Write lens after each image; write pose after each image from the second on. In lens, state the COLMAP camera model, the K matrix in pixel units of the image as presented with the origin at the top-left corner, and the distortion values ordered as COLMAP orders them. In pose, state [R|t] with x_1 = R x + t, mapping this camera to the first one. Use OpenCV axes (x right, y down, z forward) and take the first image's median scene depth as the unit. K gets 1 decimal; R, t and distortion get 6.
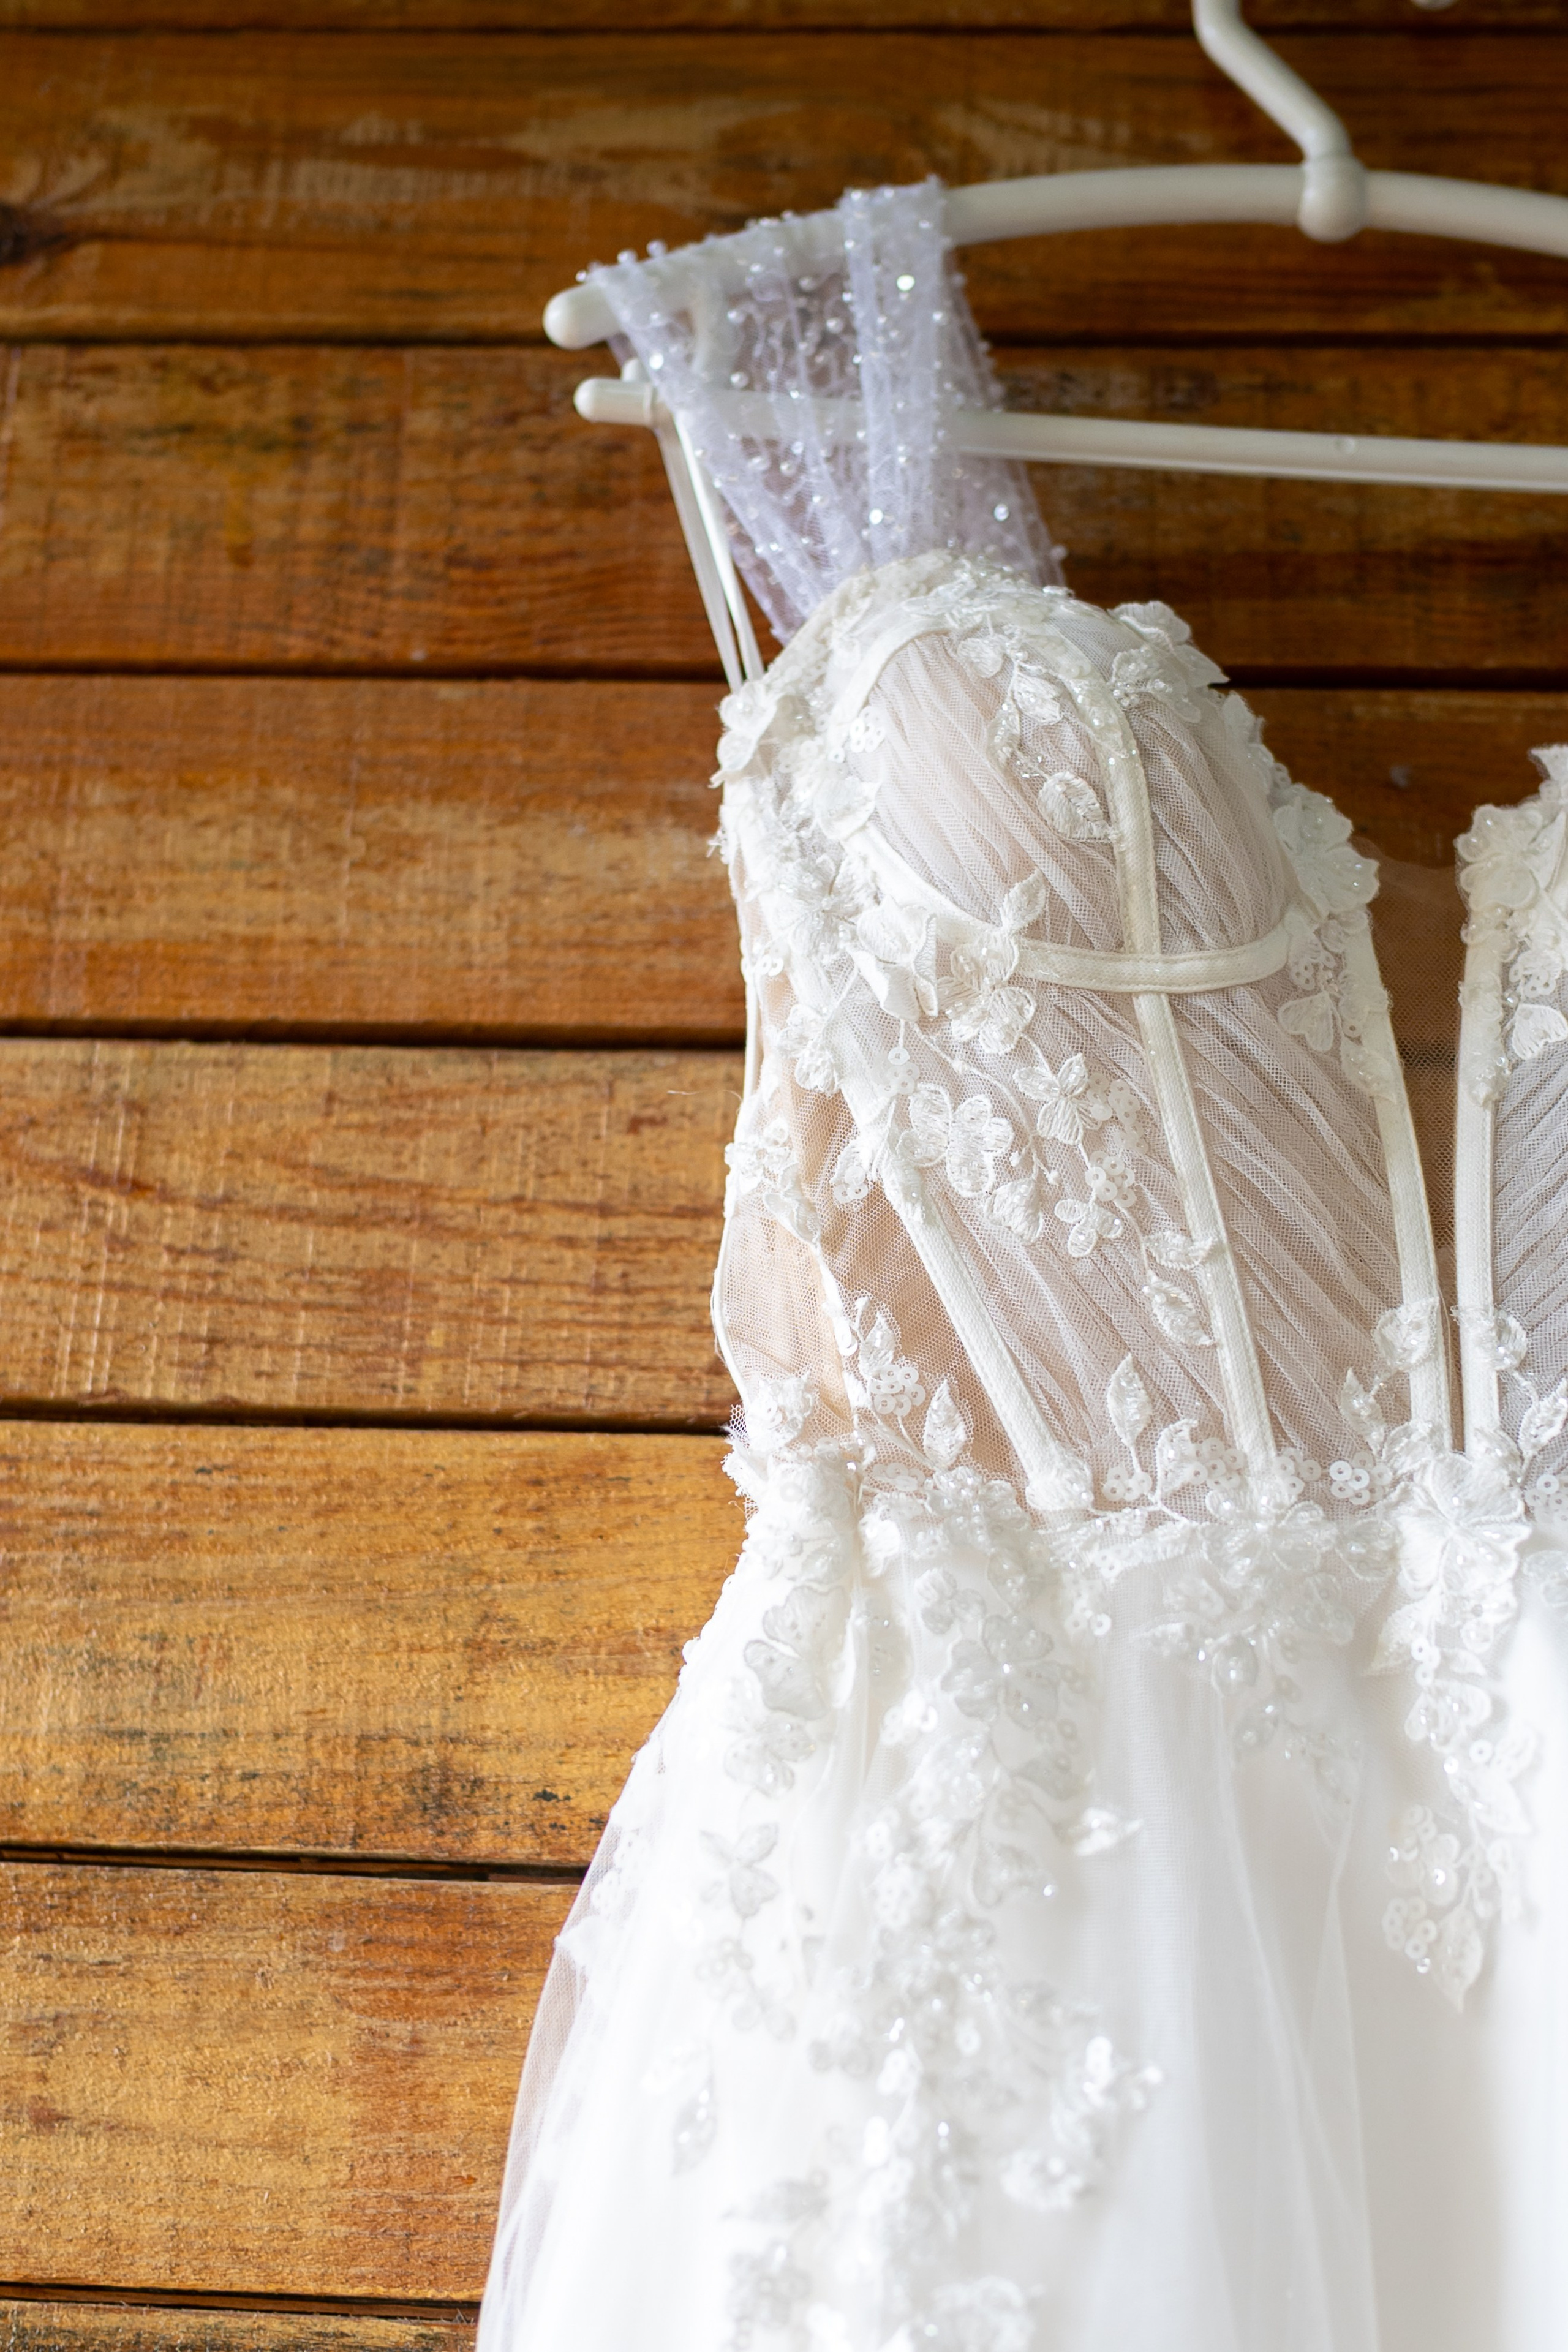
lens RADIAL K [[3758.5, 0, 757.6], [0, 3758.5, 1137.7], [0, 0, 1]] dist [-0.016427, 0.000000]
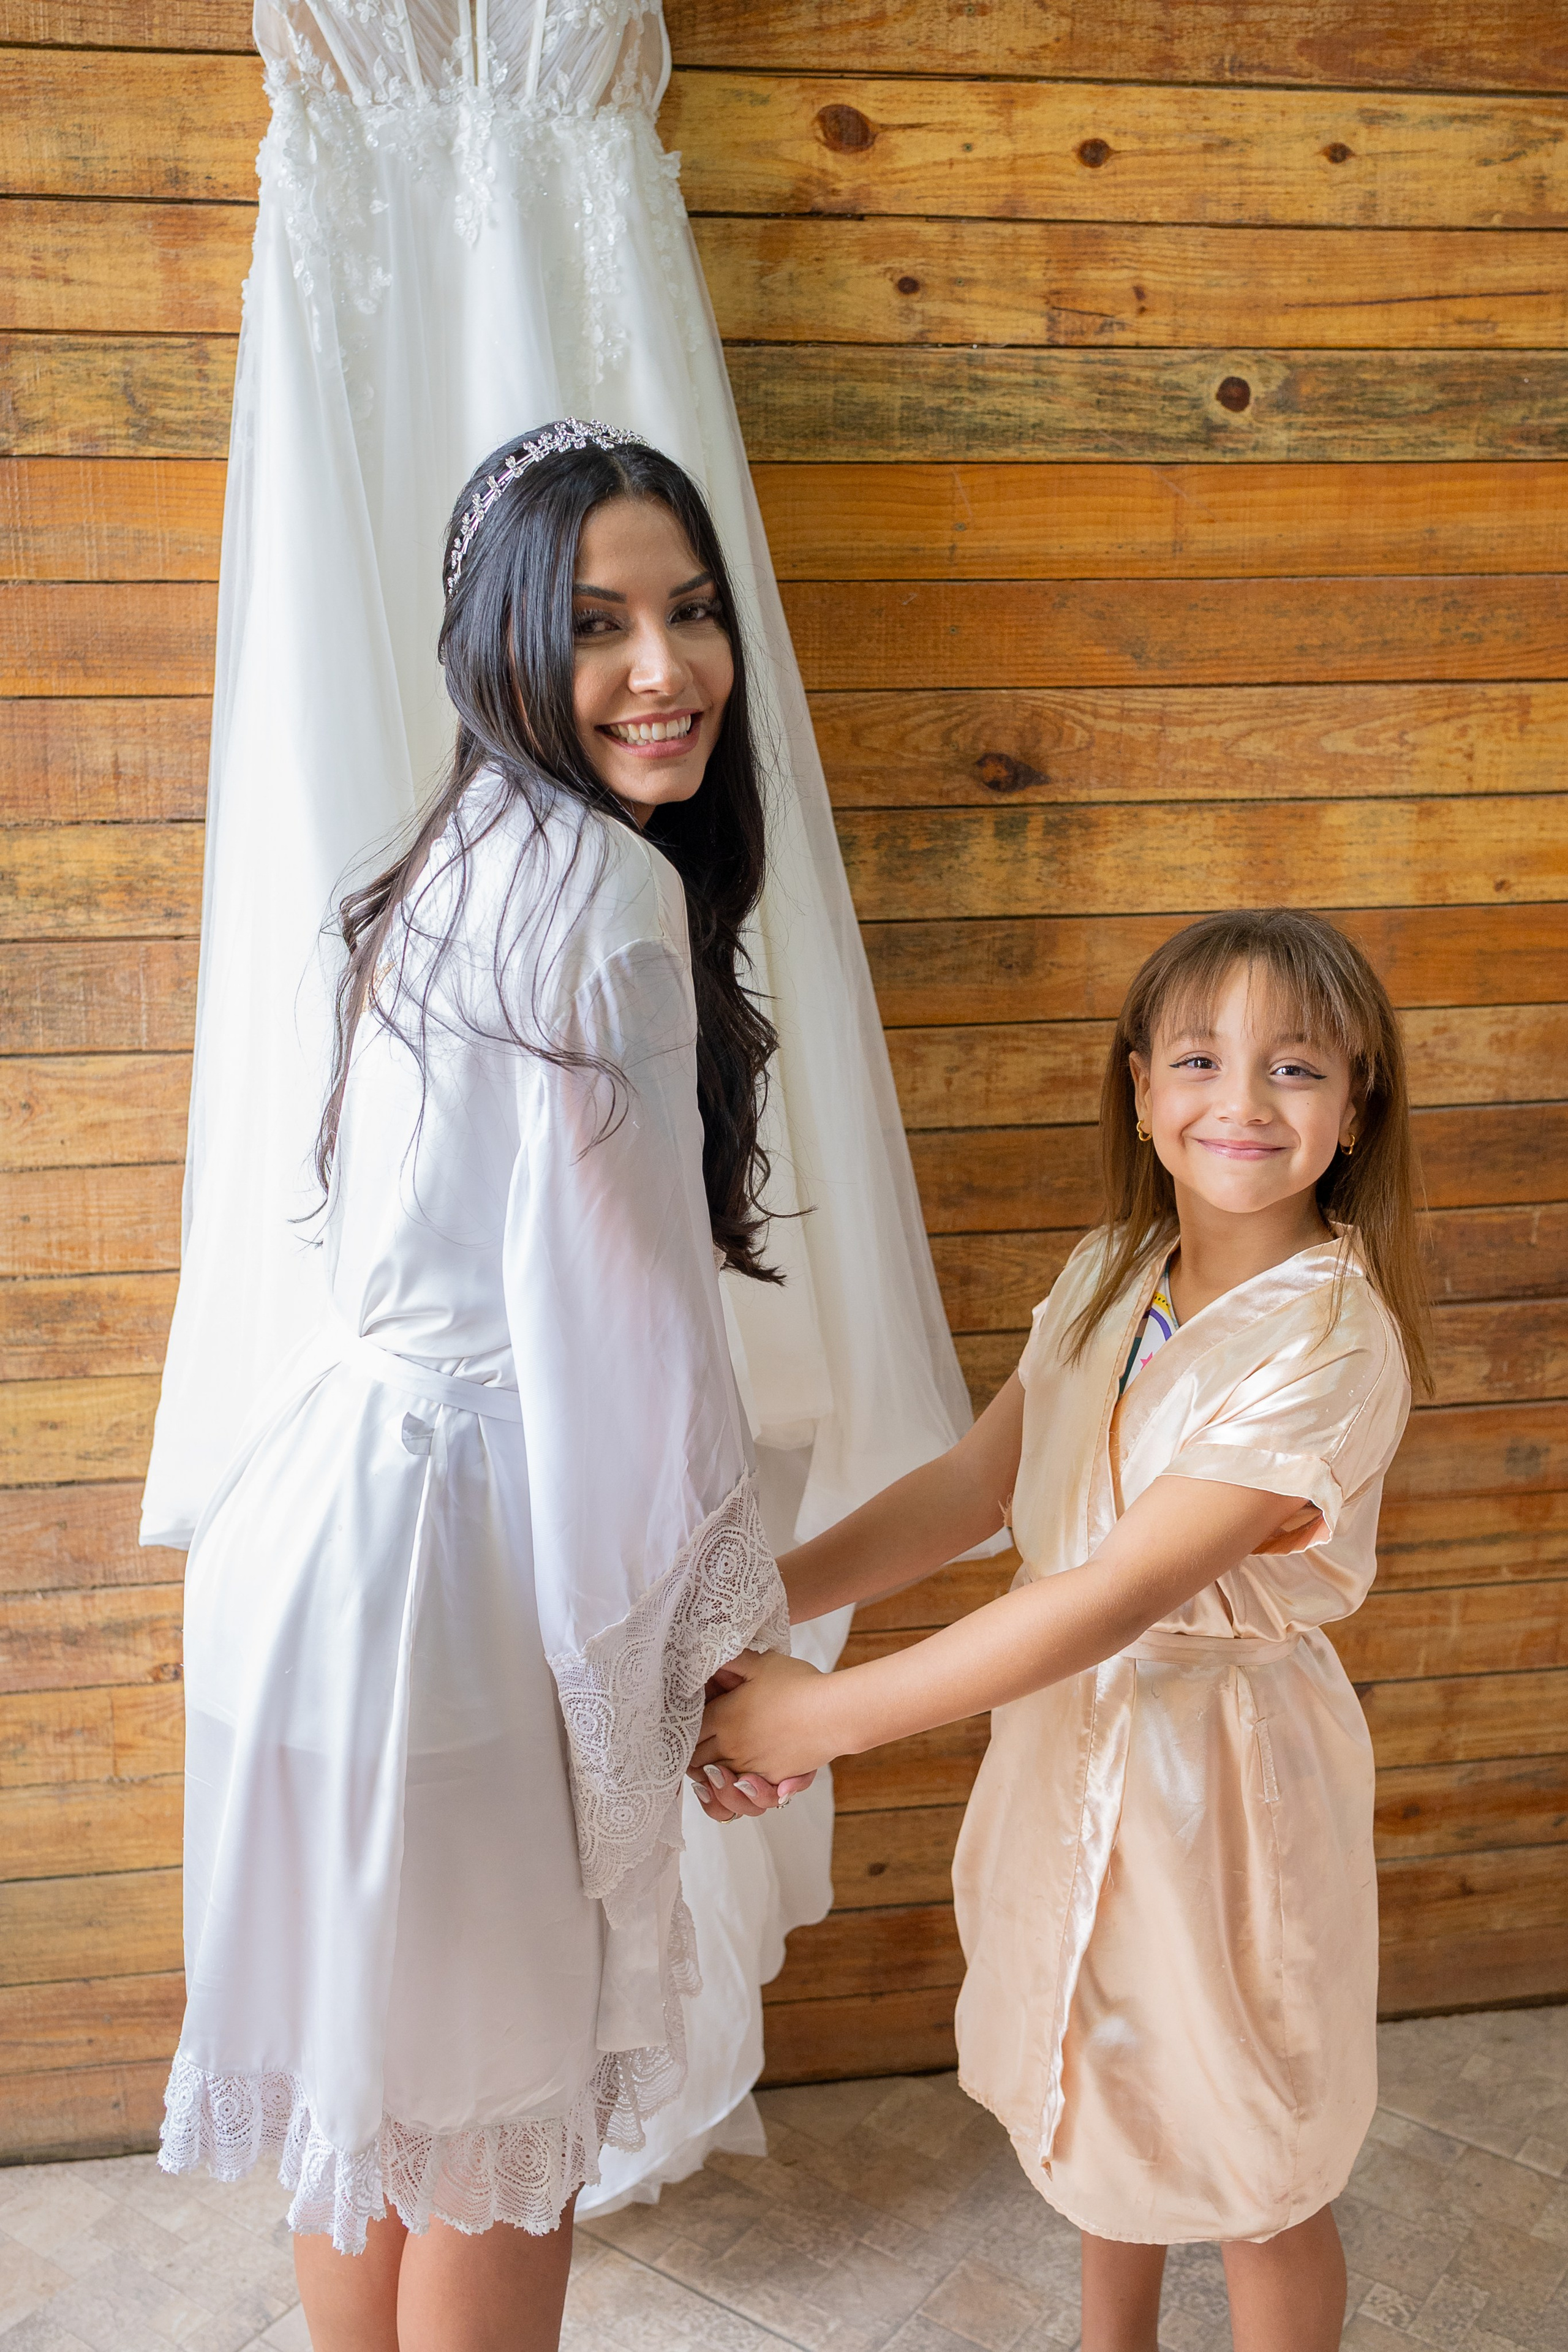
lens RADIAL K [[2347.3, 0, 731.2], [0, 2347.3, 1094.5], [0, 0, 1]] dist [-0.004339, 0.000000]
pose [[0.974253, -0.090607, 0.206450, -0.107294], [-0.046969, 0.814035, 0.578914, -0.383143], [-0.220511, -0.573706, 0.788820, -1.188140]]
